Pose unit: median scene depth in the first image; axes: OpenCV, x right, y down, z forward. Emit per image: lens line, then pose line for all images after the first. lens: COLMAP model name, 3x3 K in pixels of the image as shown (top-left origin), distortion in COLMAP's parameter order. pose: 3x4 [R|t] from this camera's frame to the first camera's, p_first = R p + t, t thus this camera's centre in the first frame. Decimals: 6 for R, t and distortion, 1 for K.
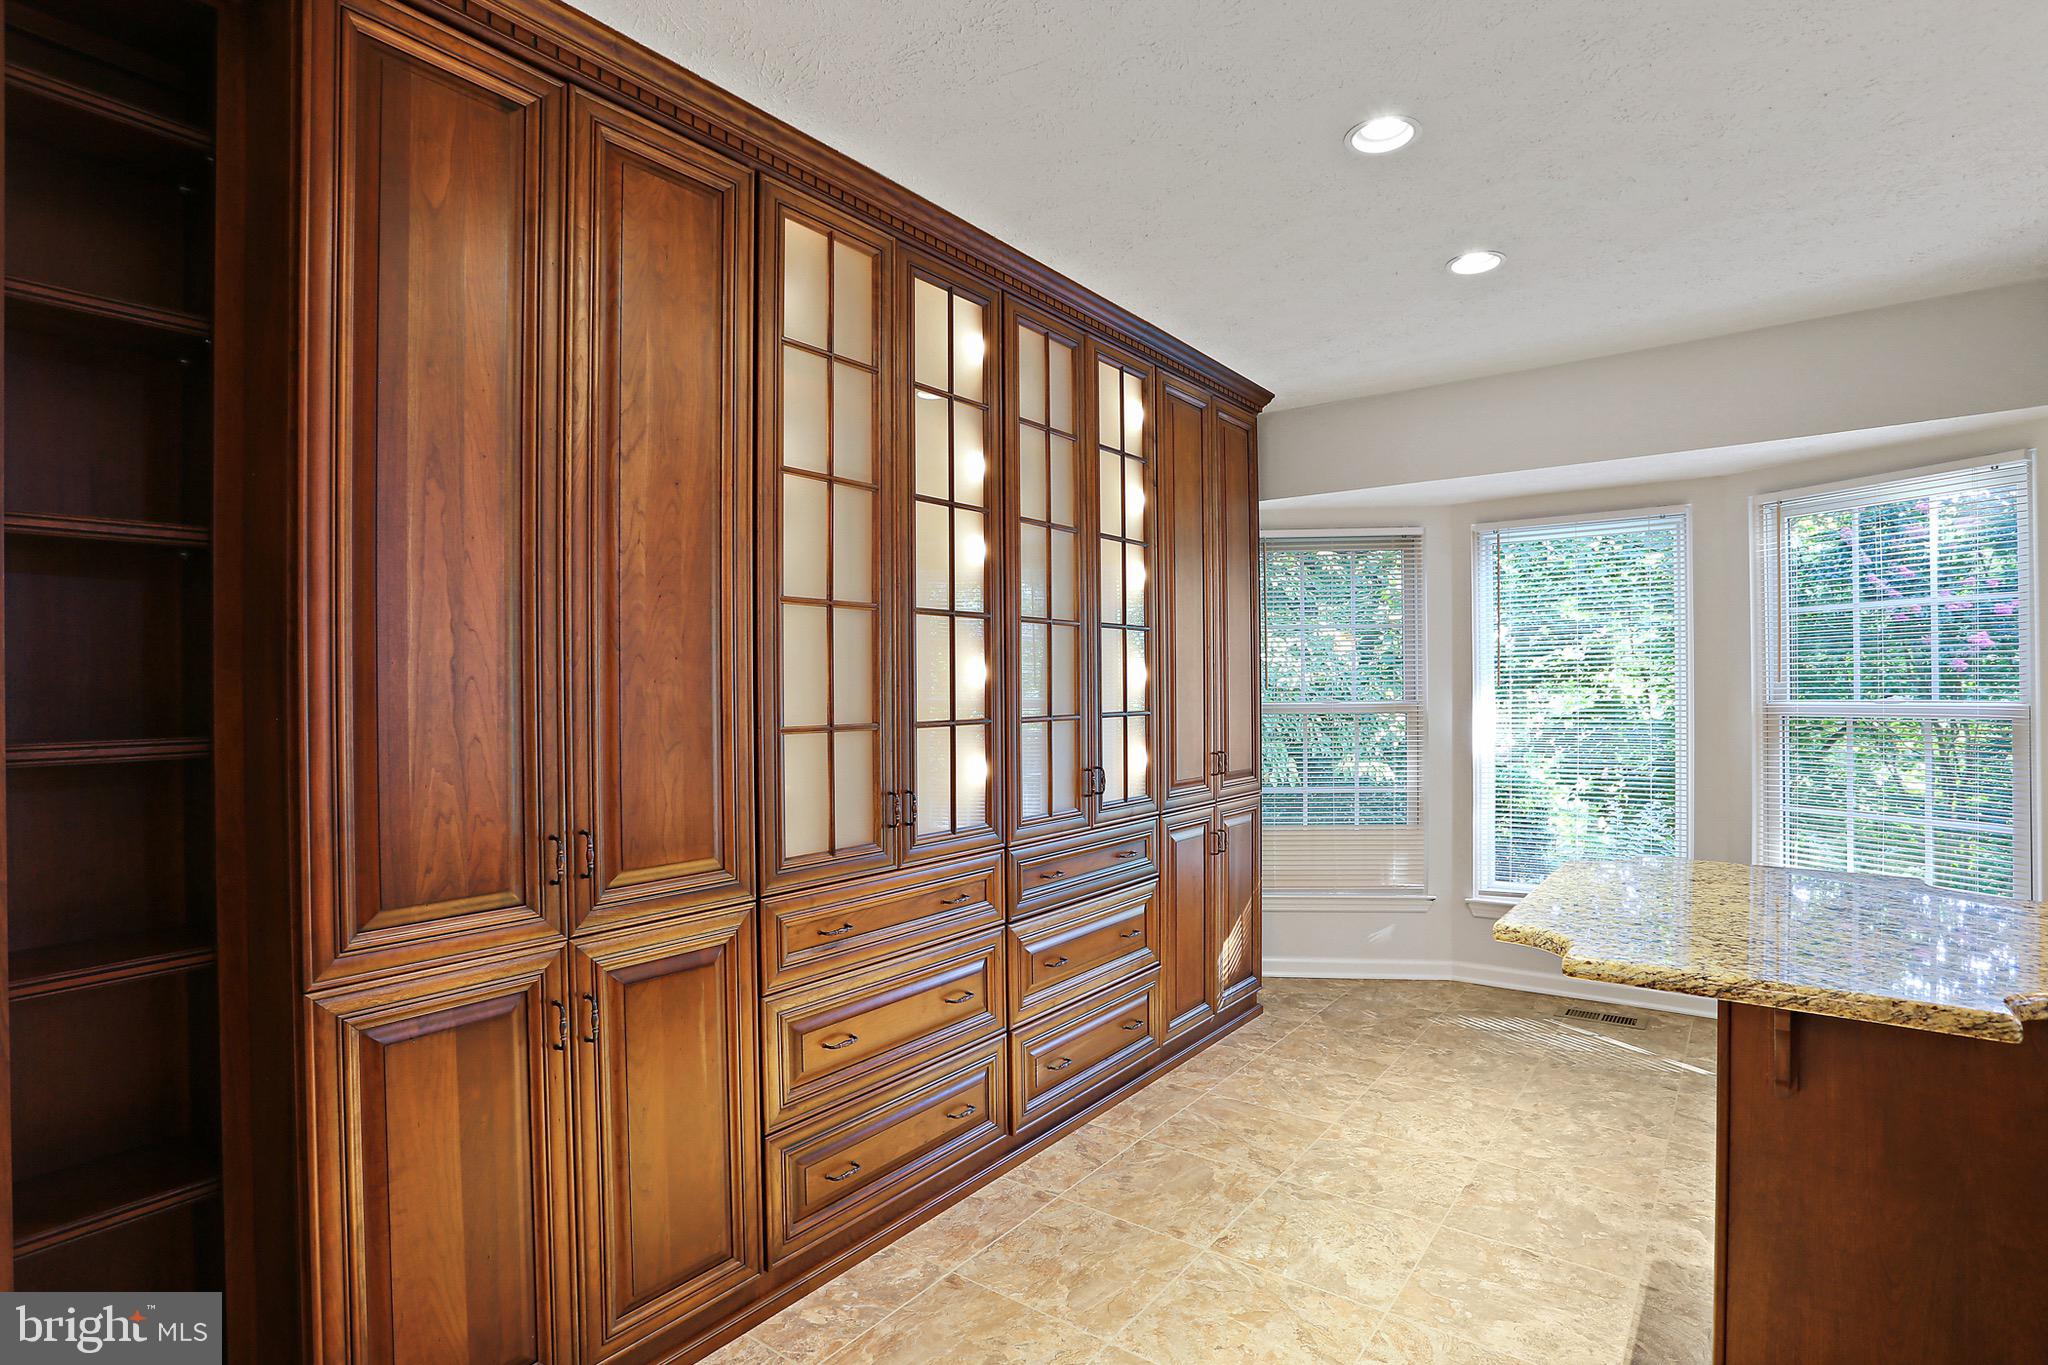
lens RADIAL K [[1017.6, 0, 1024.0], [0, 1017.6, 682.5], [0, 0, 1]] dist [-0.053074, 0.027616]
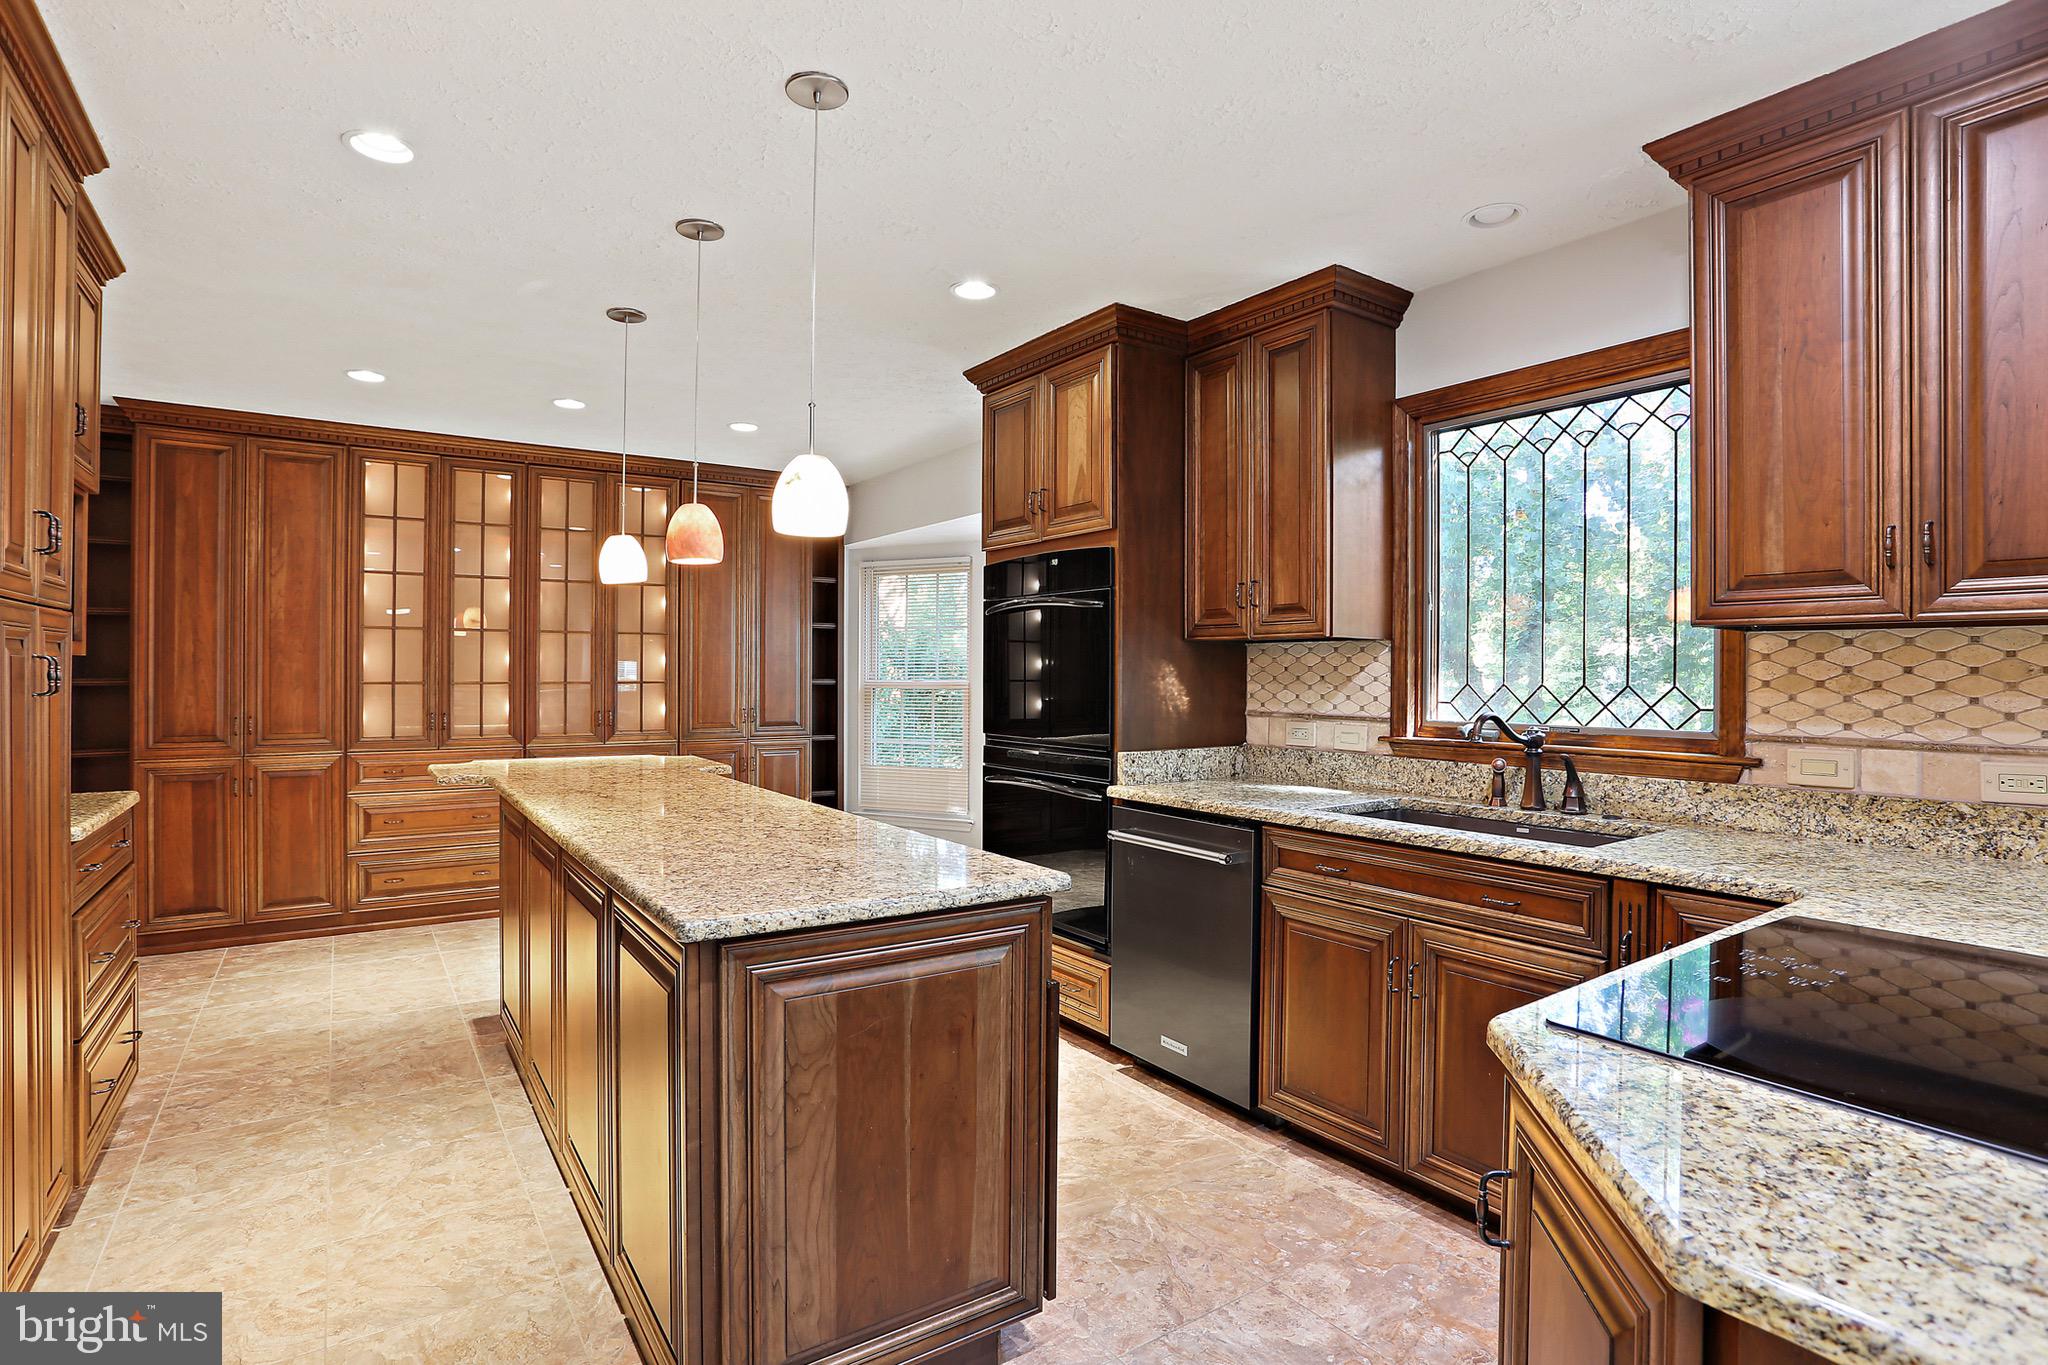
lens RADIAL K [[1017.6, 0, 1024.0], [0, 1017.6, 682.5], [0, 0, 1]] dist [-0.053074, 0.027616]
pose [[0.945967, 0.013116, -0.323999, 1.951111], [-0.008334, 0.999835, 0.016143, -0.003836], [0.324157, -0.012571, 0.945920, -0.693876]]
